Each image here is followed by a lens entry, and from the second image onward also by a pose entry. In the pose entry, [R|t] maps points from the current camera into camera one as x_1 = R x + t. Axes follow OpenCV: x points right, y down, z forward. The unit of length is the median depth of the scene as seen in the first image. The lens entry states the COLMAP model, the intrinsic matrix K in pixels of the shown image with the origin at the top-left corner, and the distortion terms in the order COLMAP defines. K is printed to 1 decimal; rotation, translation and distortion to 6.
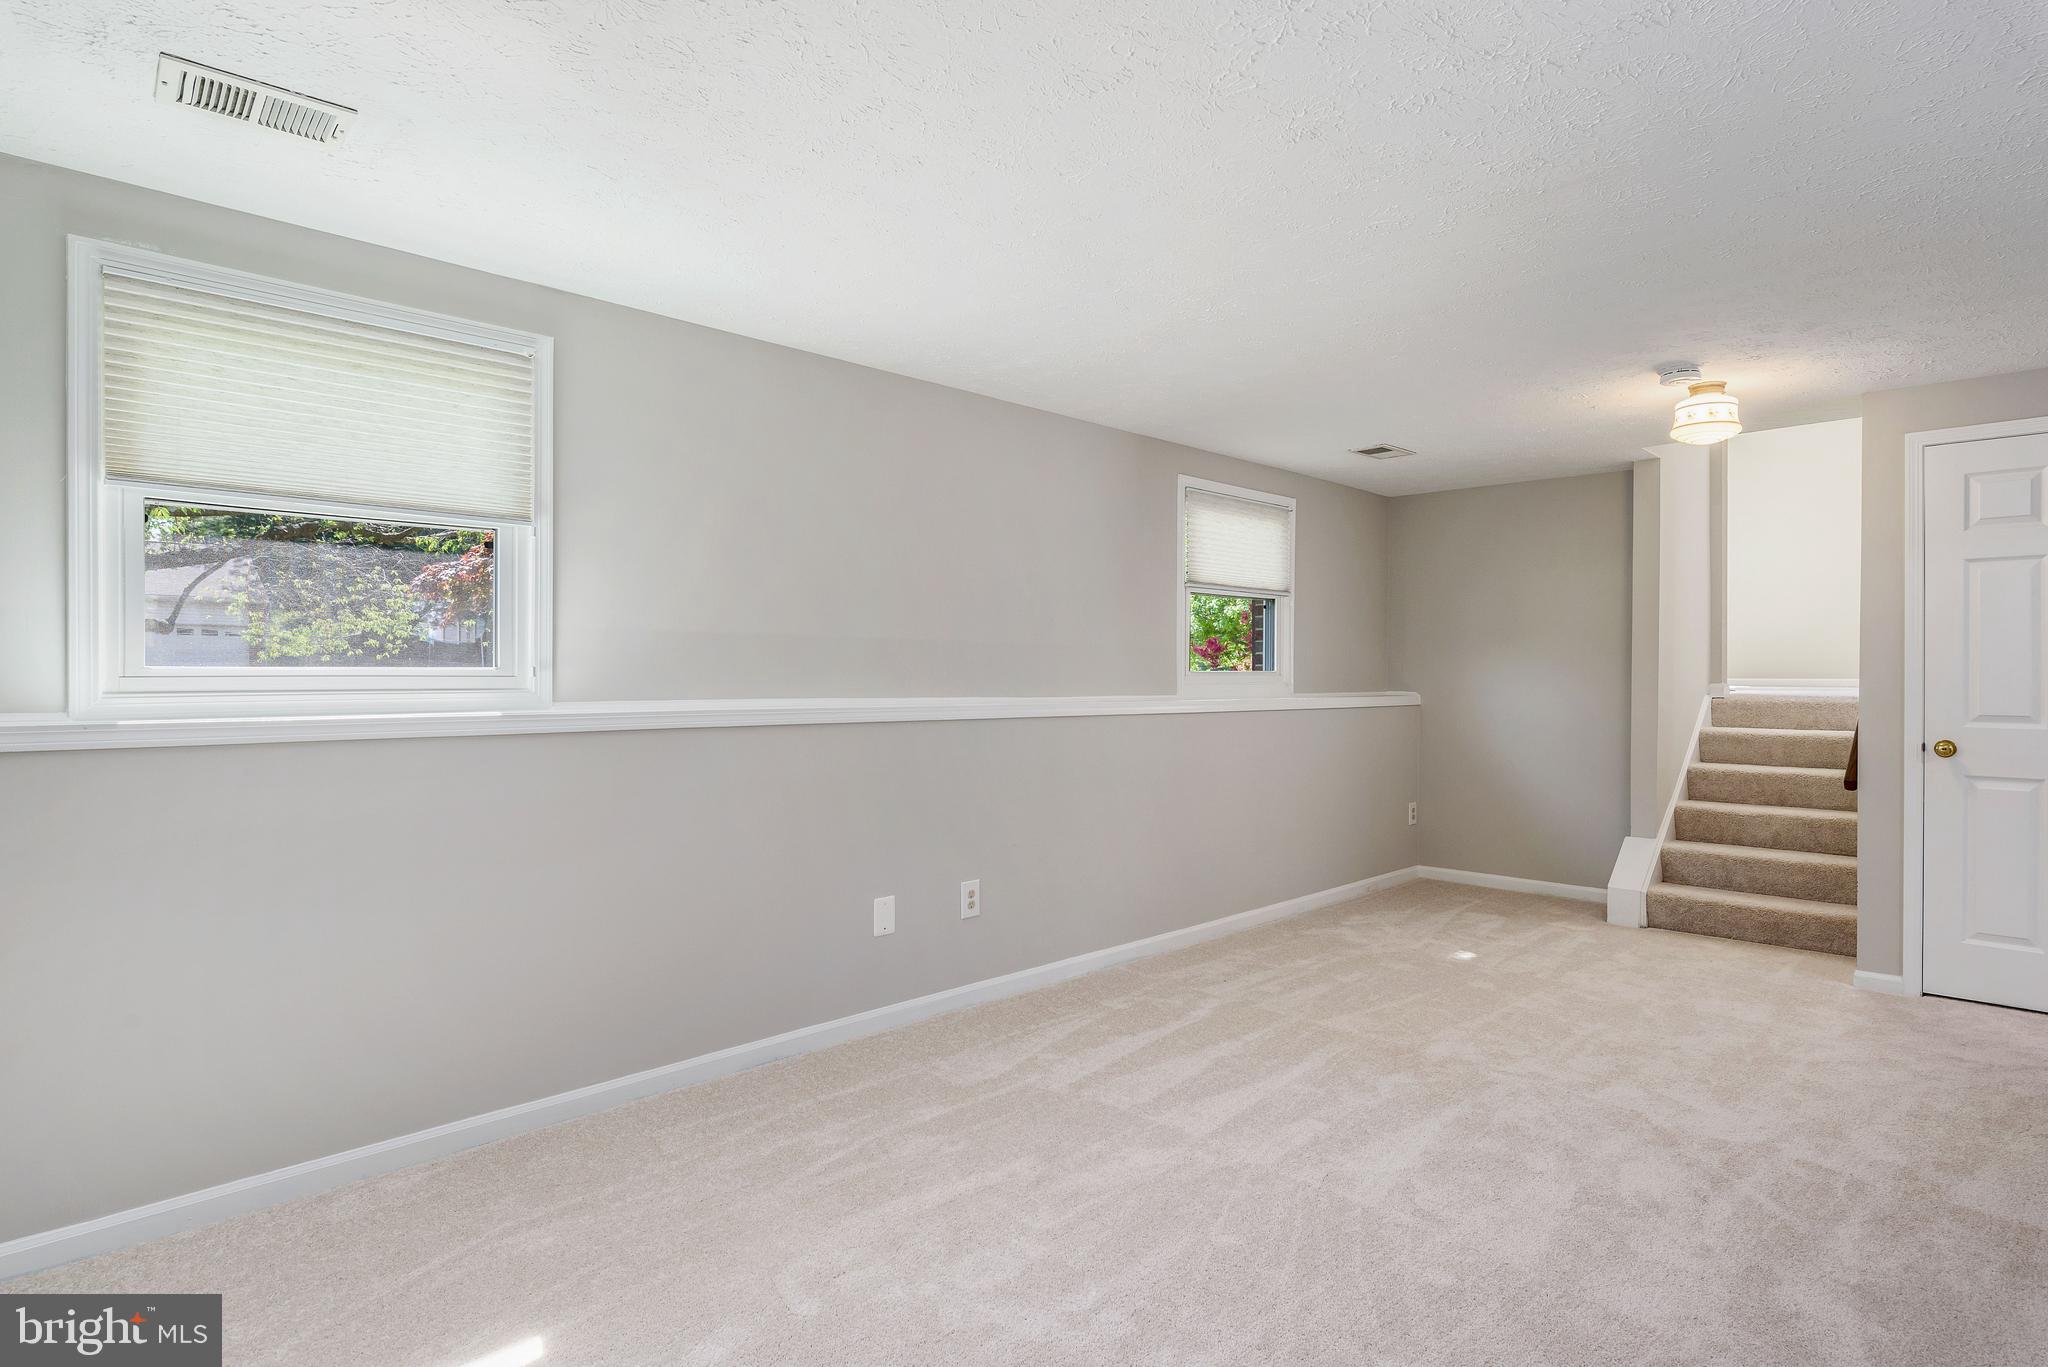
lens RADIAL K [[1079.8, 0, 1028.3], [0, 1079.8, 675.3], [0, 0, 1]] dist [0.001892, 0.000634]
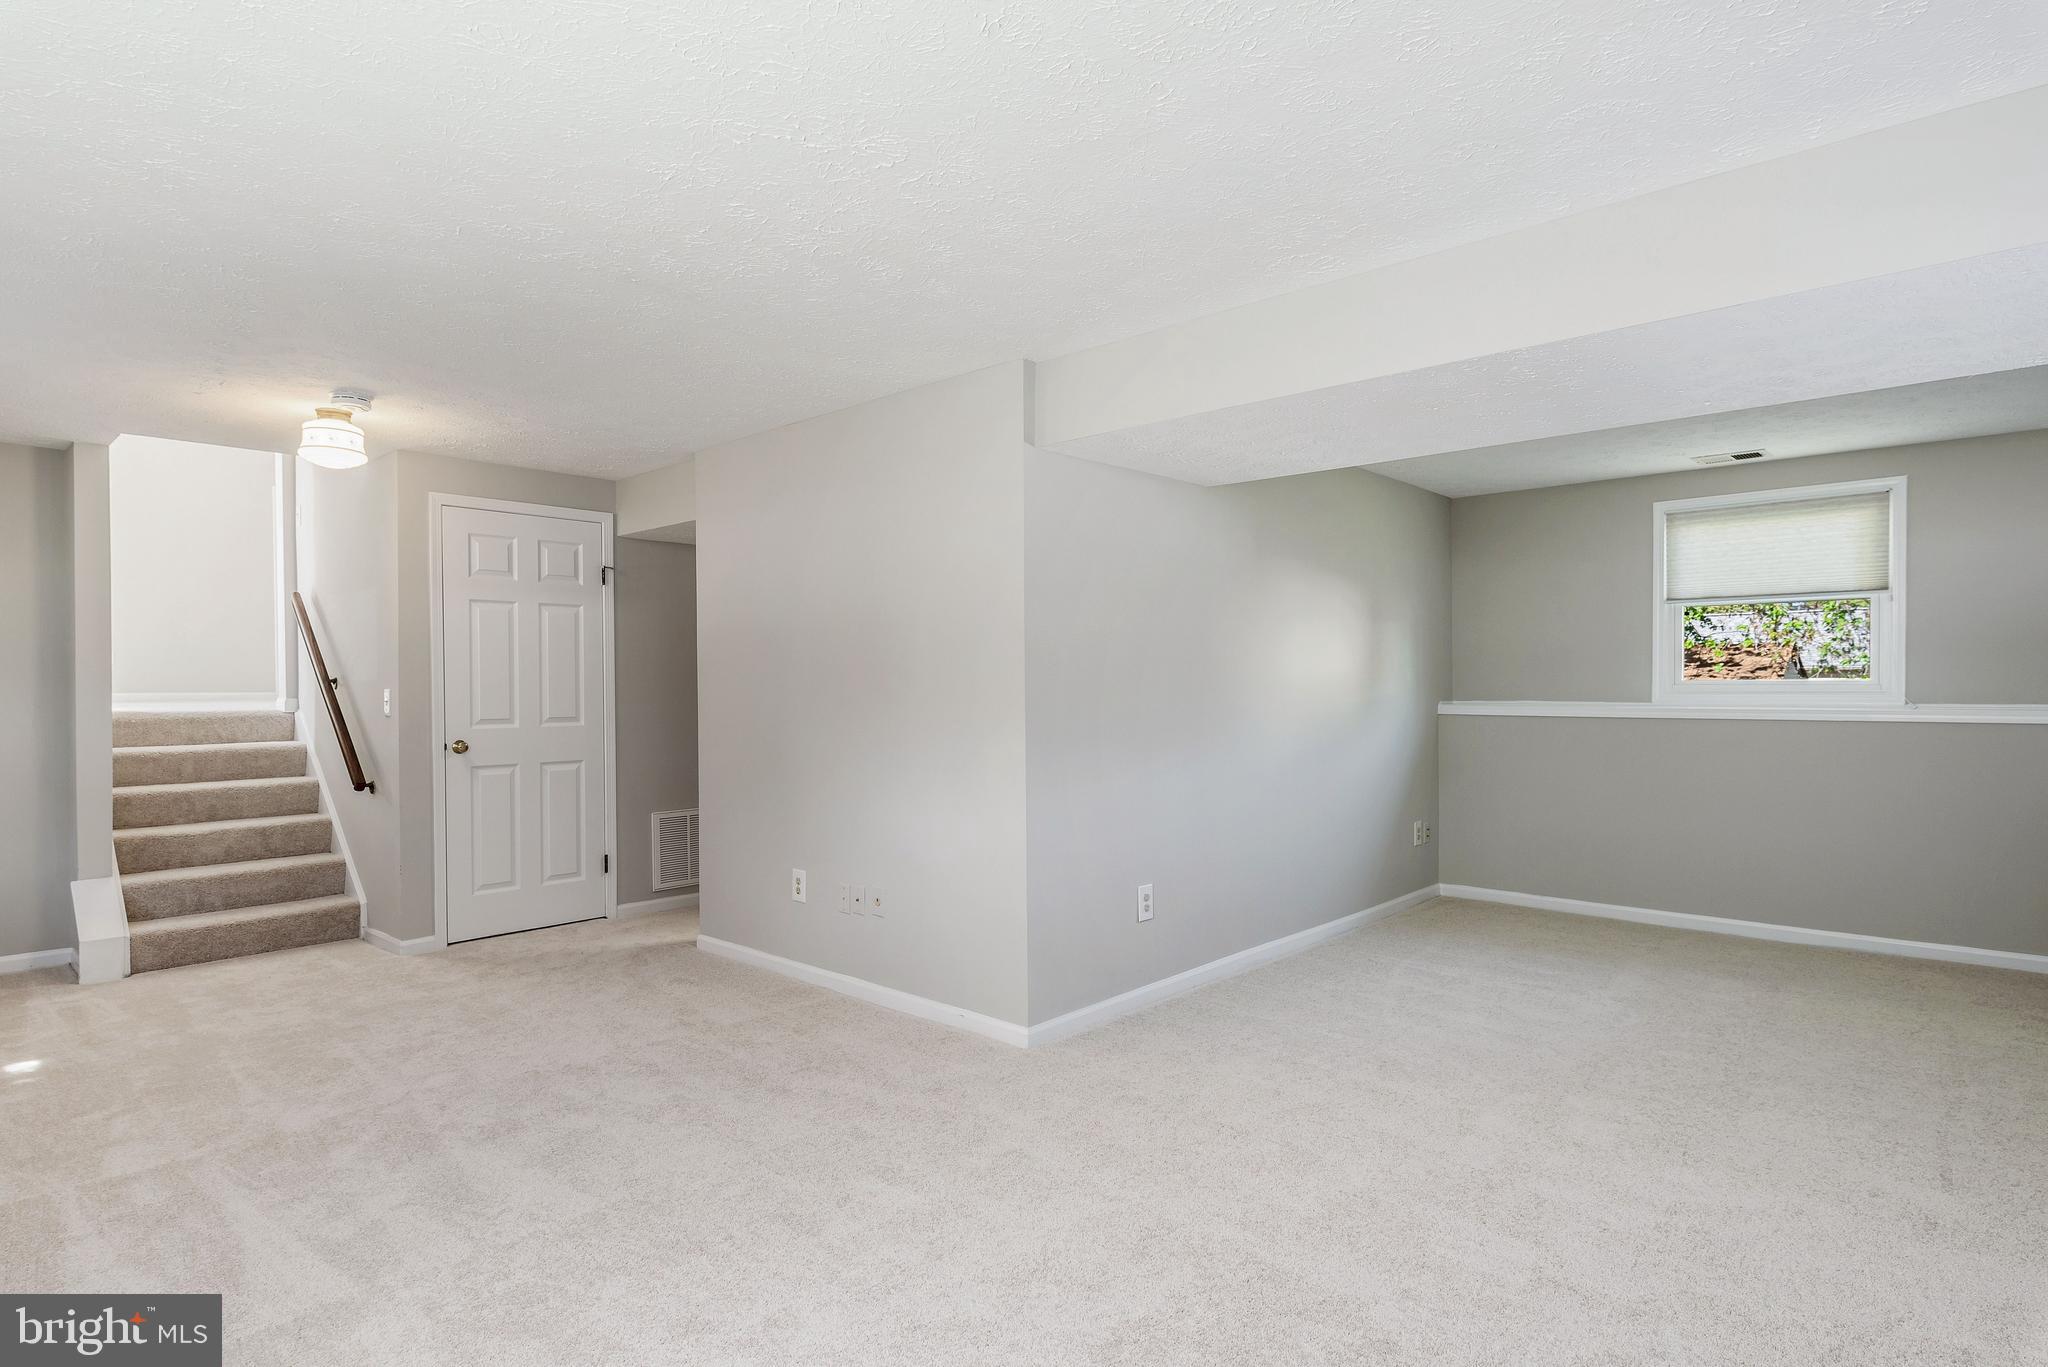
lens RADIAL K [[1079.8, 0, 1023.1], [0, 1079.8, 688.2], [0, 0, 1]] dist [0.001892, 0.000634]
pose [[-0.043881, -0.005524, 0.999021, -0.363104], [0.007463, 0.999955, 0.005857, -0.002710], [-0.999009, 0.007713, -0.043838, 0.316786]]
